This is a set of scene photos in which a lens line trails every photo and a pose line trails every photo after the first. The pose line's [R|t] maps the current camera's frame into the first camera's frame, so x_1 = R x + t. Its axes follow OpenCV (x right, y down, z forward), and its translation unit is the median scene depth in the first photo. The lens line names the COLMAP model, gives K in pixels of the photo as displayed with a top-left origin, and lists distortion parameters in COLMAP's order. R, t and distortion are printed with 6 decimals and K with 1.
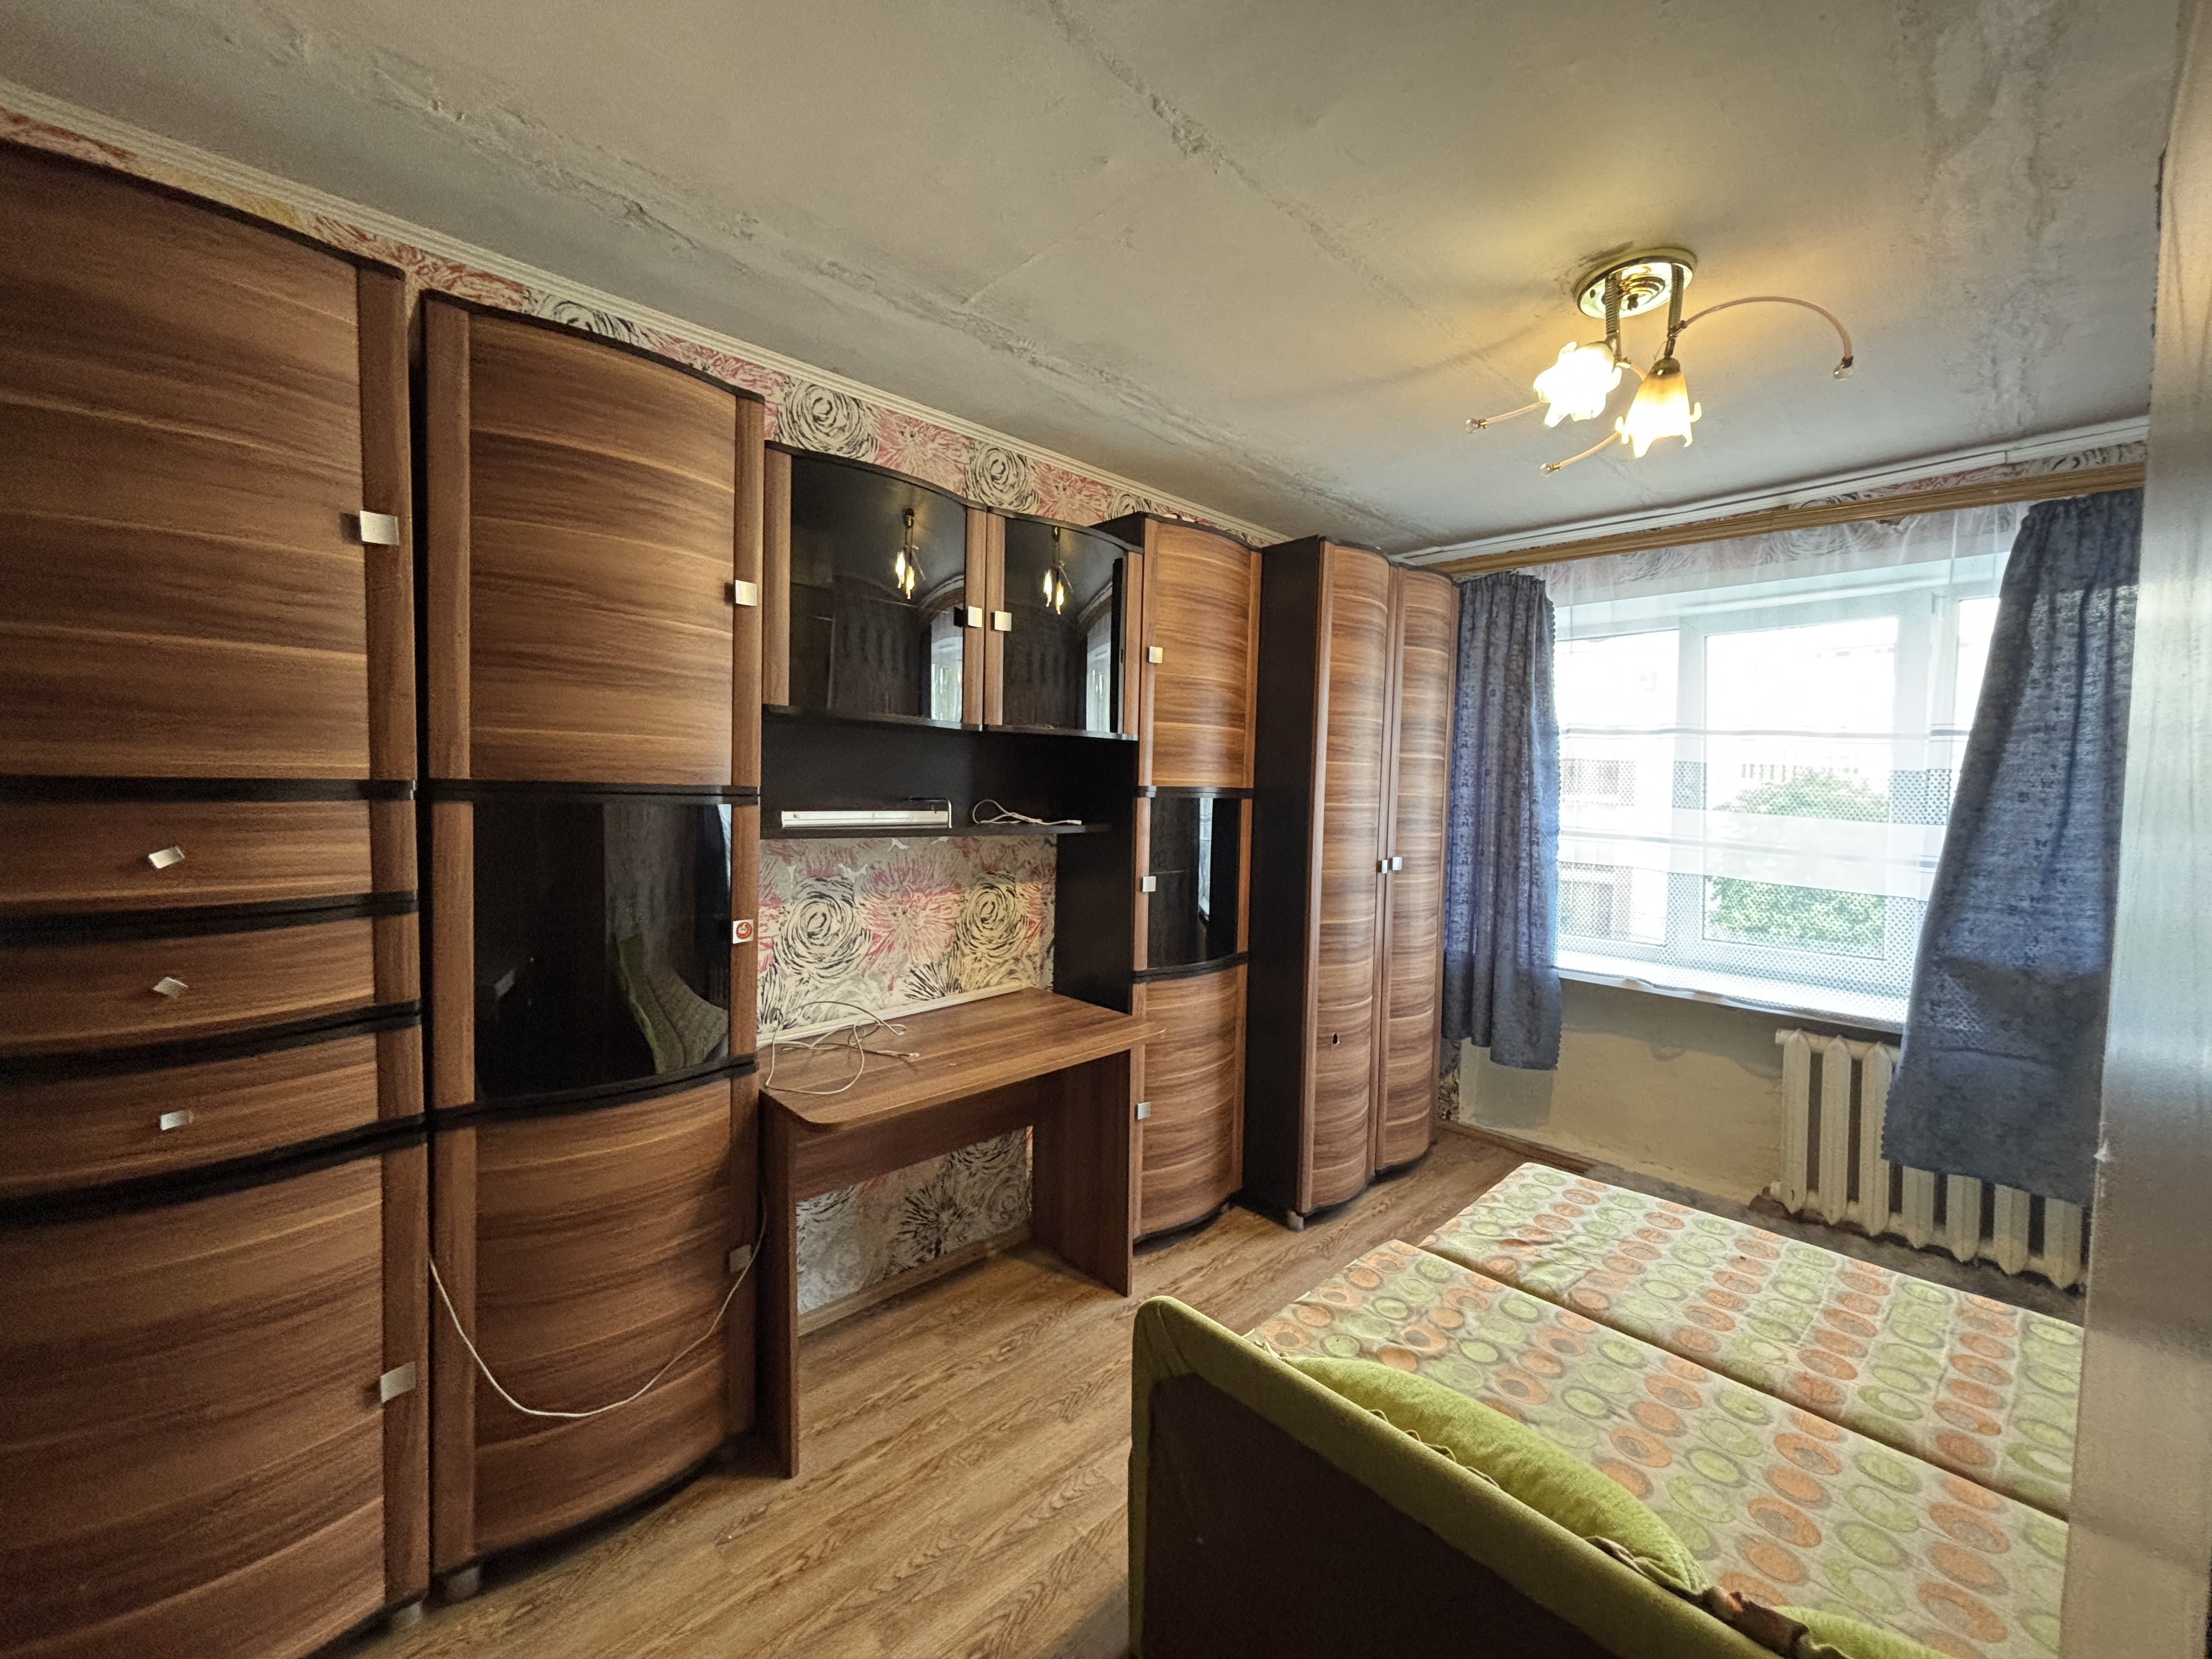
lens RADIAL K [[894.0, 0, 1102.9], [0, 894.0, 826.8], [0, 0, 1]] dist [0.000253, 0.000542]
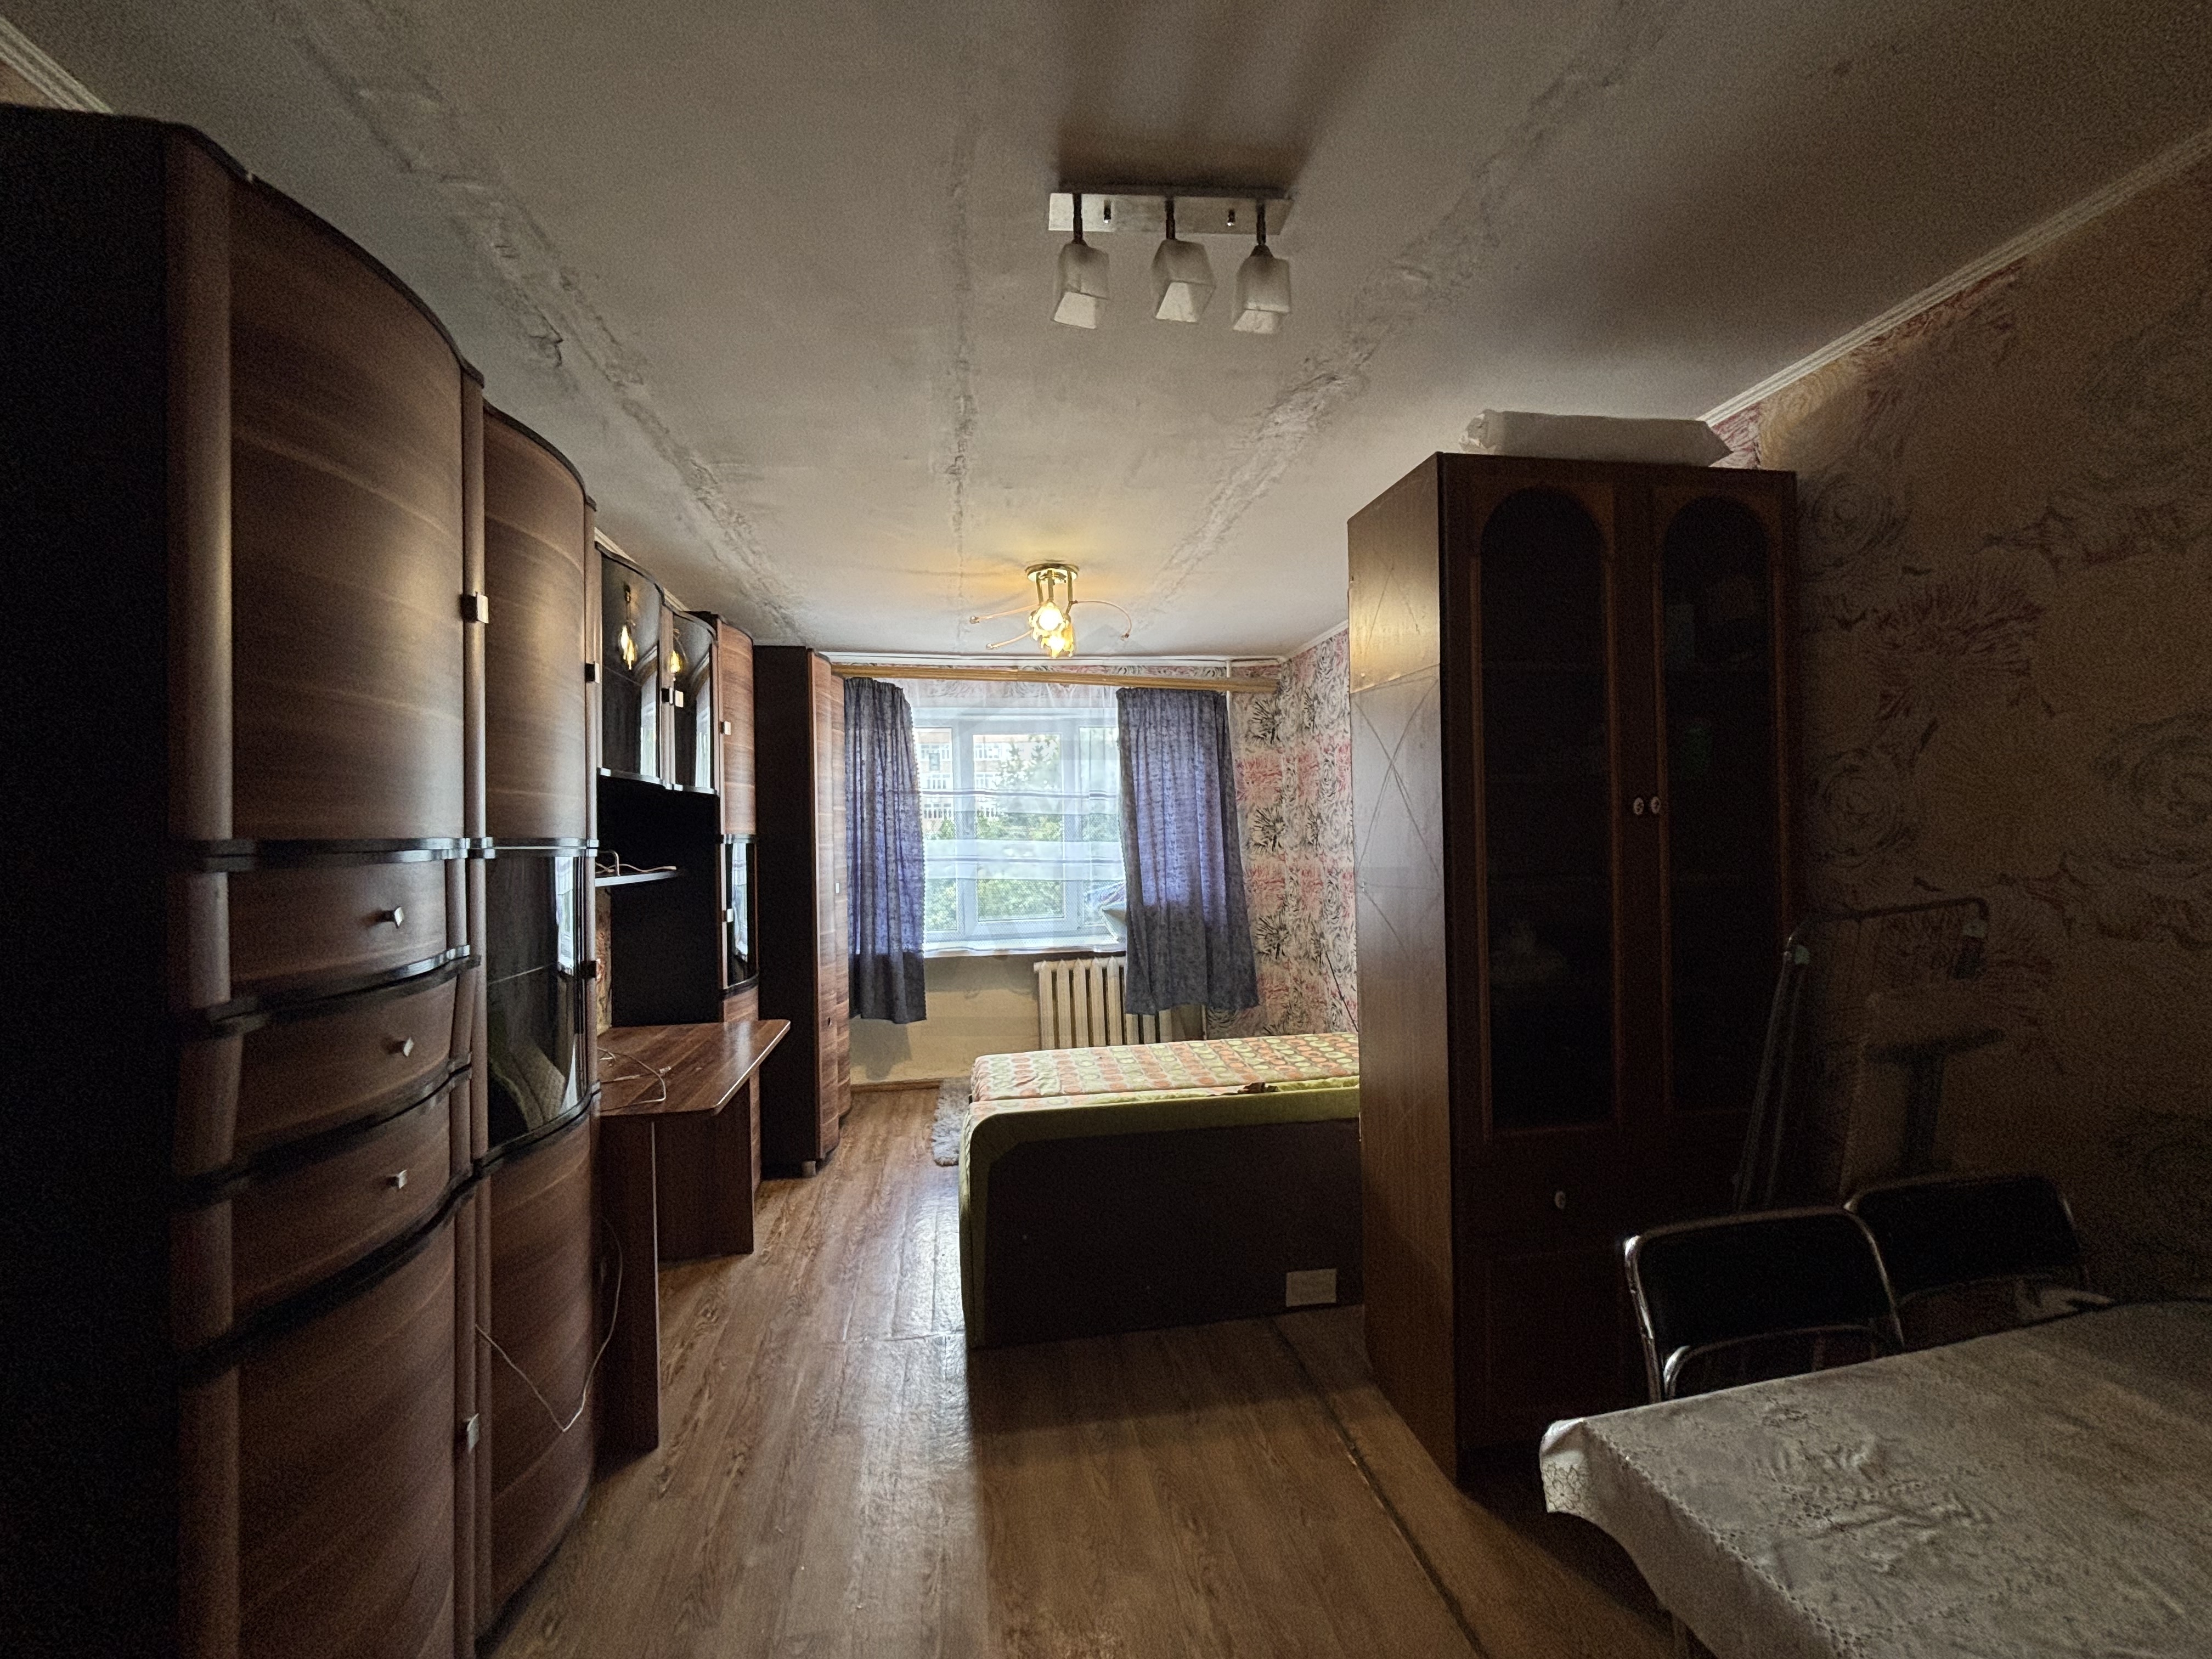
lens RADIAL K [[894.0, 0, 1103.8], [0, 894.0, 826.9], [0, 0, 1]] dist [0.000253, 0.000542]
pose [[0.552798, -0.024155, 0.832965, -0.742346], [0.070524, 0.997350, -0.017882, 0.001799], [-0.830326, 0.068630, 0.553036, -0.118535]]
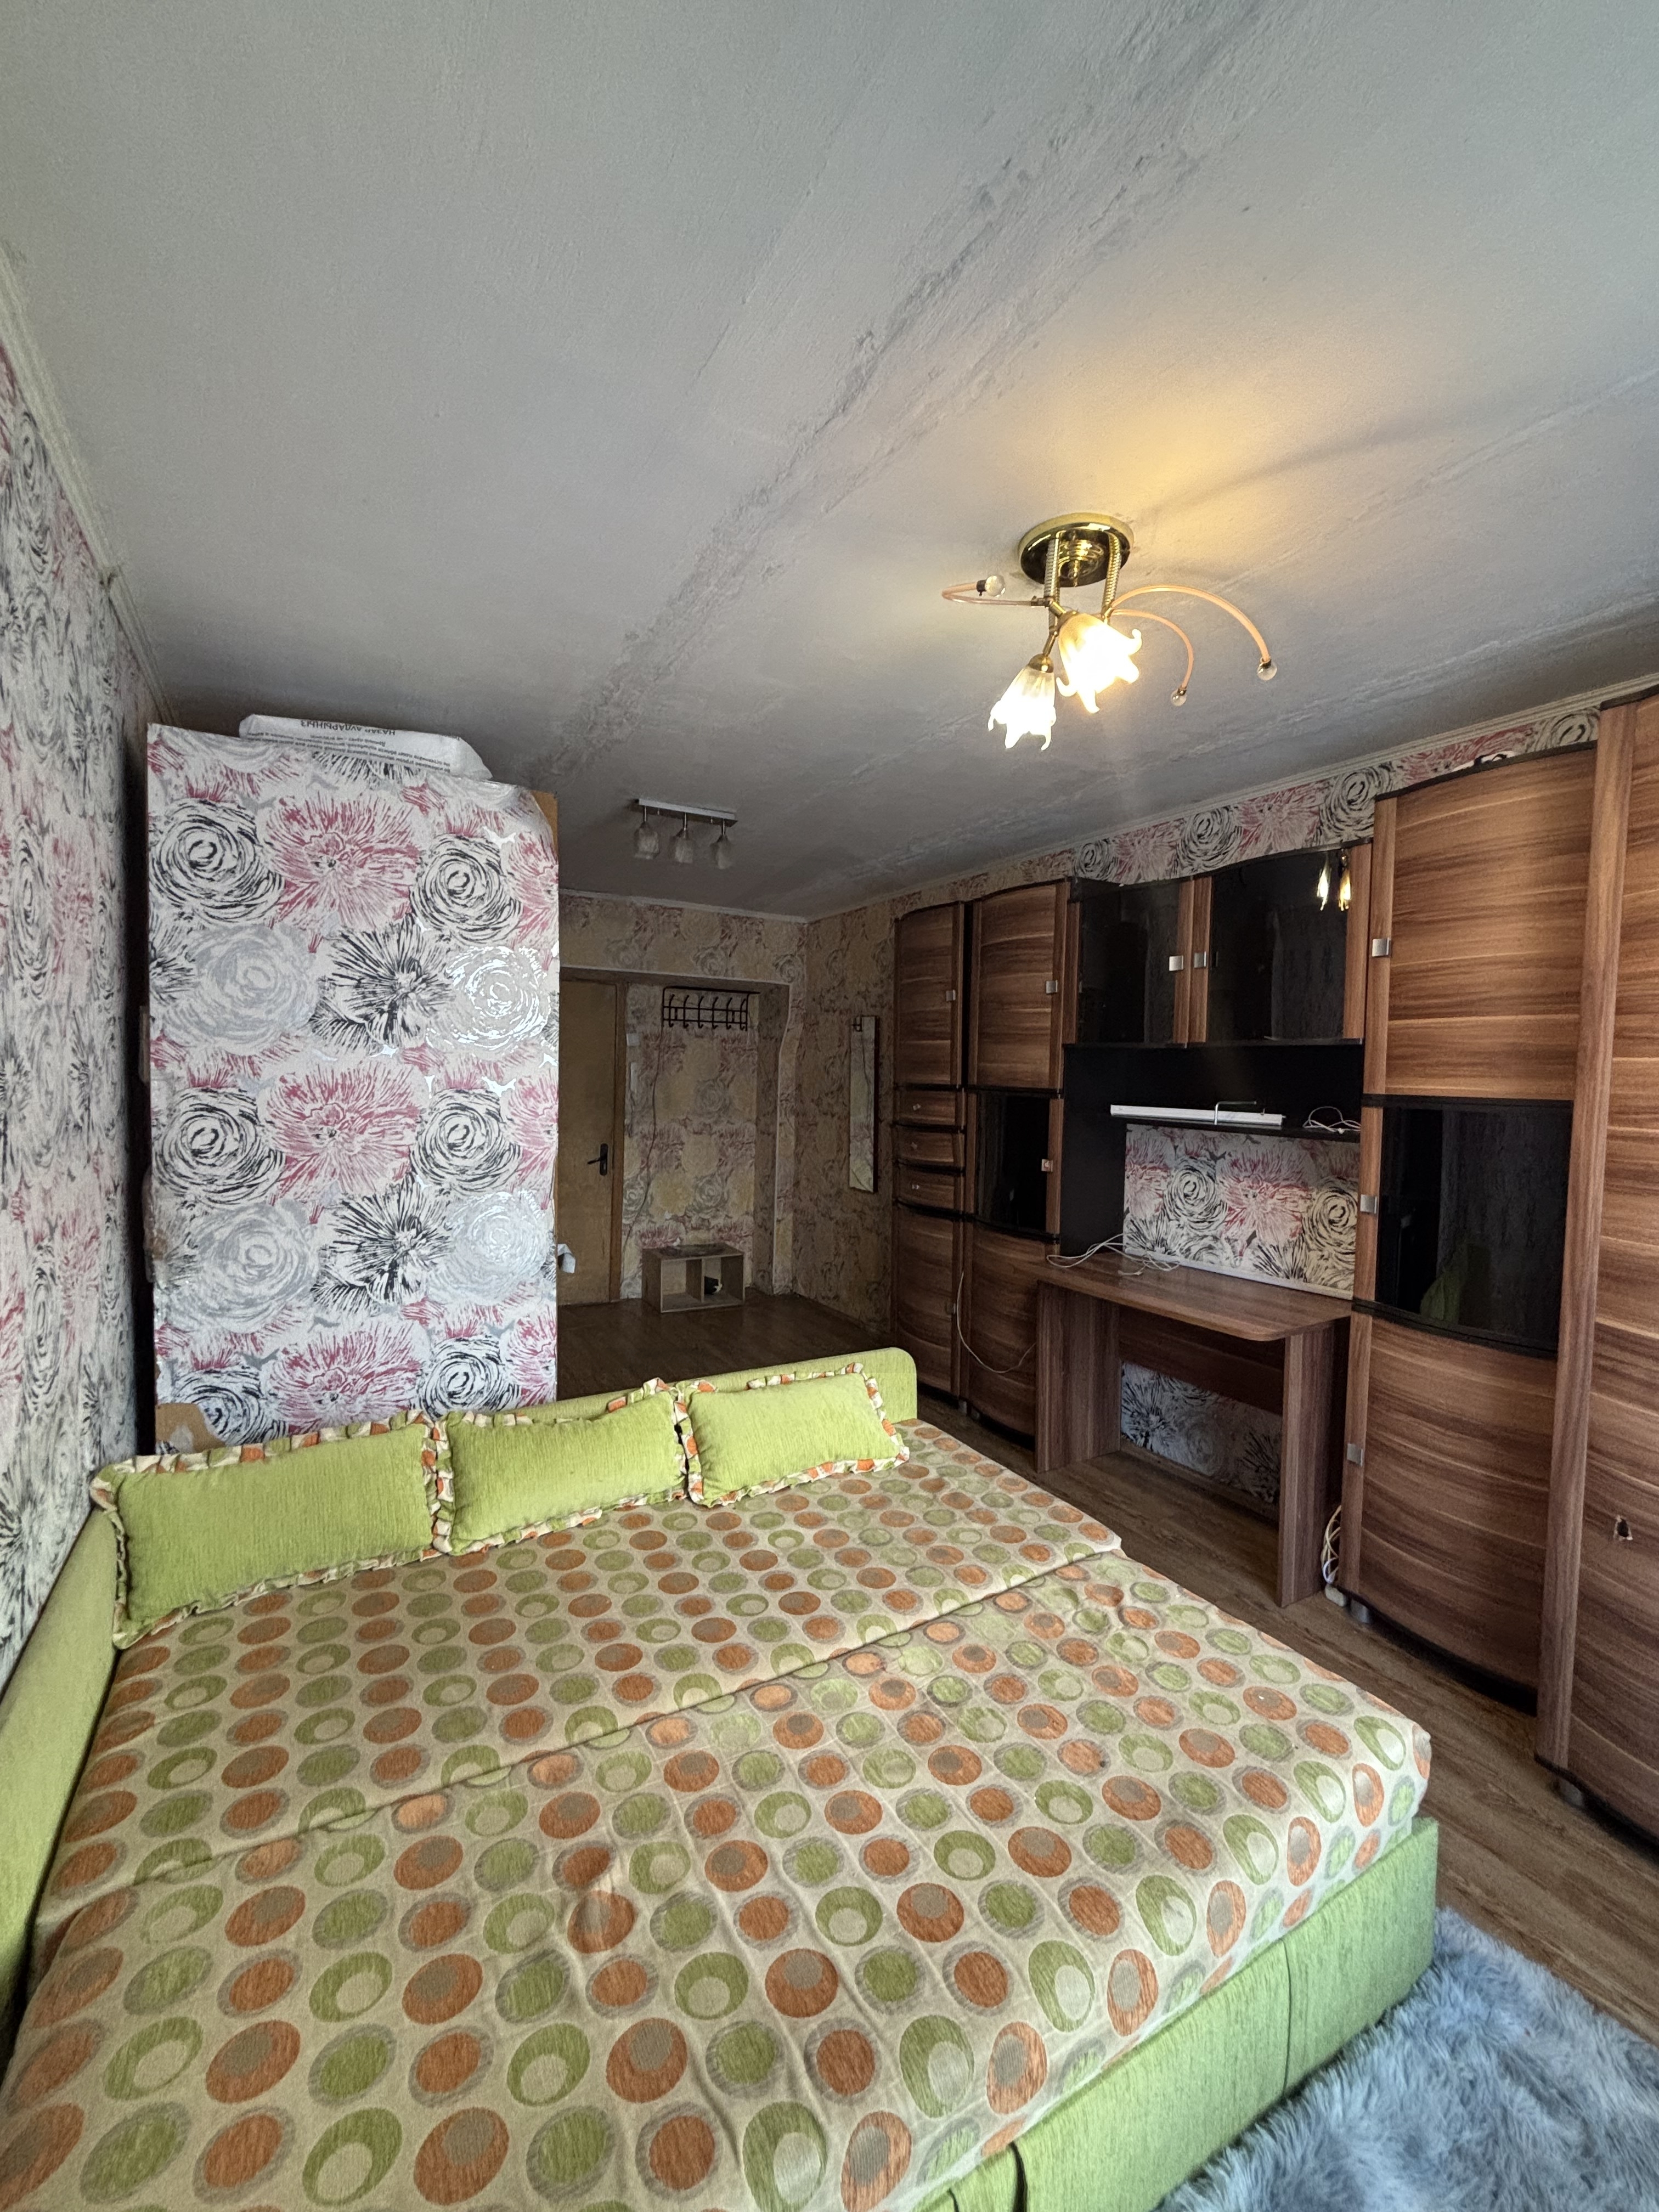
lens RADIAL K [[894.0, 0, 831.9], [0, 894.0, 1108.1], [0, 0, 1]] dist [0.000253, 0.000542]
pose [[-0.230292, 0.018040, -0.972954, 1.151403], [-0.068010, 0.997085, 0.034585, -0.028527], [0.970742, 0.074135, -0.228393, 0.739056]]
